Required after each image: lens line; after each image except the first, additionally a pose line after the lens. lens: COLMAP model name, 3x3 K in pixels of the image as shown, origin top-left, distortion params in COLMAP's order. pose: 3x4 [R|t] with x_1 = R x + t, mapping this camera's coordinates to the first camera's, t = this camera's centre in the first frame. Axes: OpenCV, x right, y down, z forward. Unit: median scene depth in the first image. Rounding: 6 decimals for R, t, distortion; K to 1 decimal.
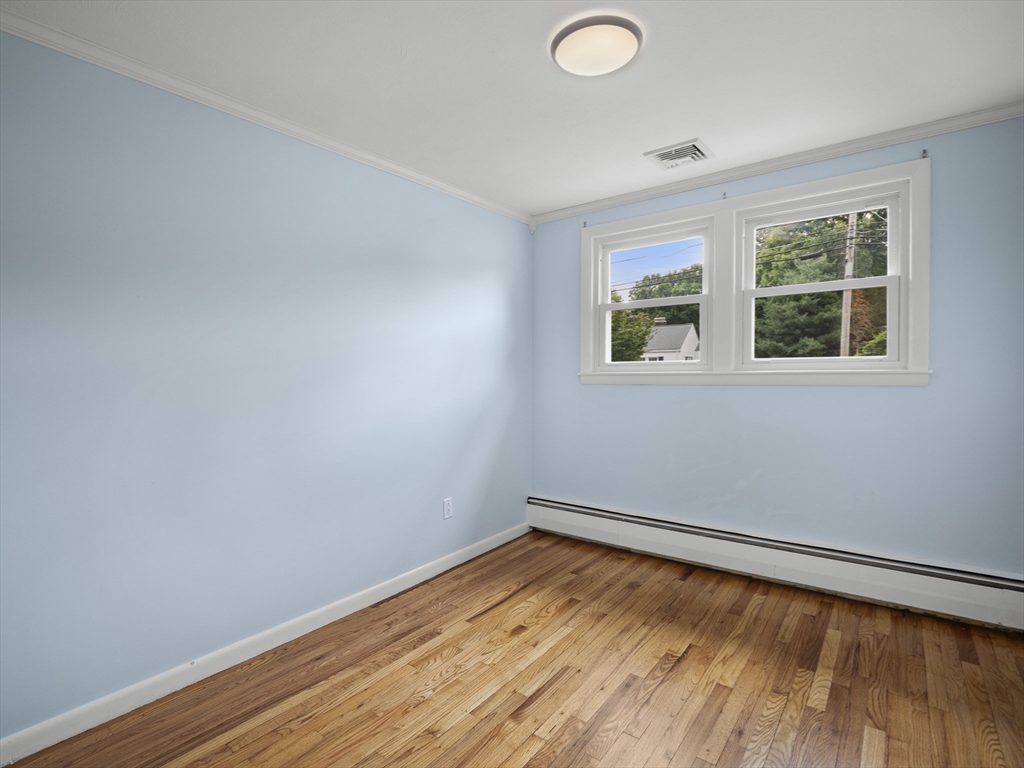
lens RADIAL K [[515.8, 0, 507.2], [0, 515.8, 358.9], [0, 0, 1]] dist [-0.010545, -0.000854]
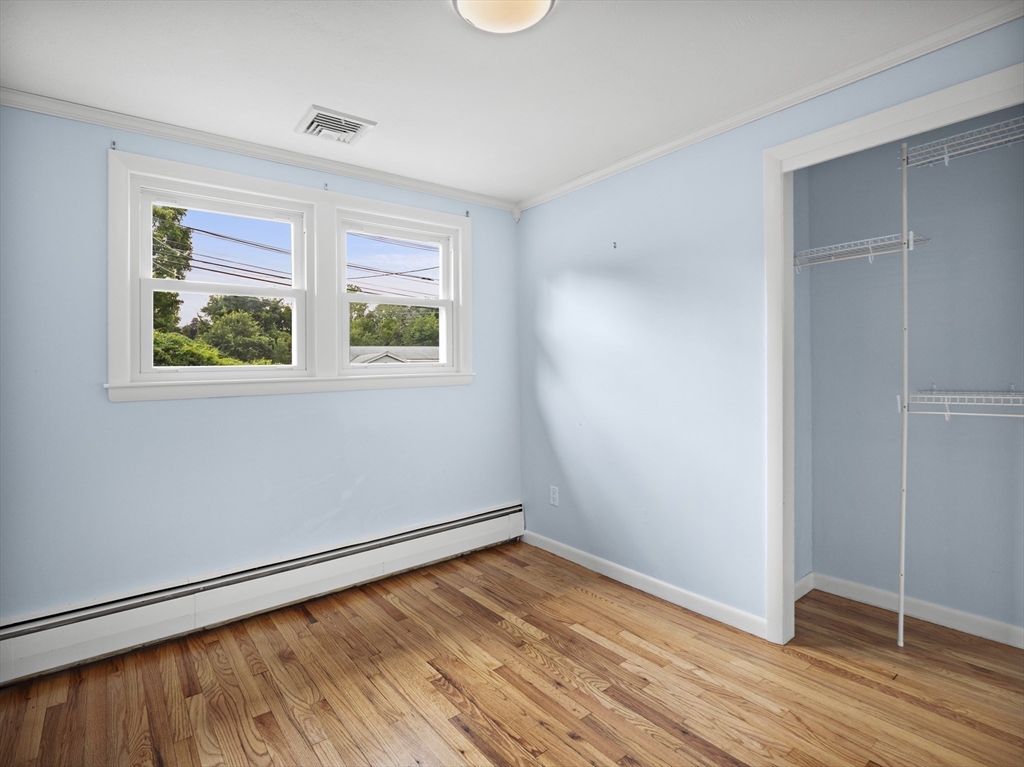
lens RADIAL K [[510.4, 0, 507.4], [0, 510.4, 370.3], [0, 0, 1]] dist [-0.008116, -0.001465]
pose [[0.249057, 0.000369, 0.968489, -0.450474], [0.000597, 1.000000, -0.000534, 0.014571], [-0.968489, 0.000712, 0.249056, 0.540934]]
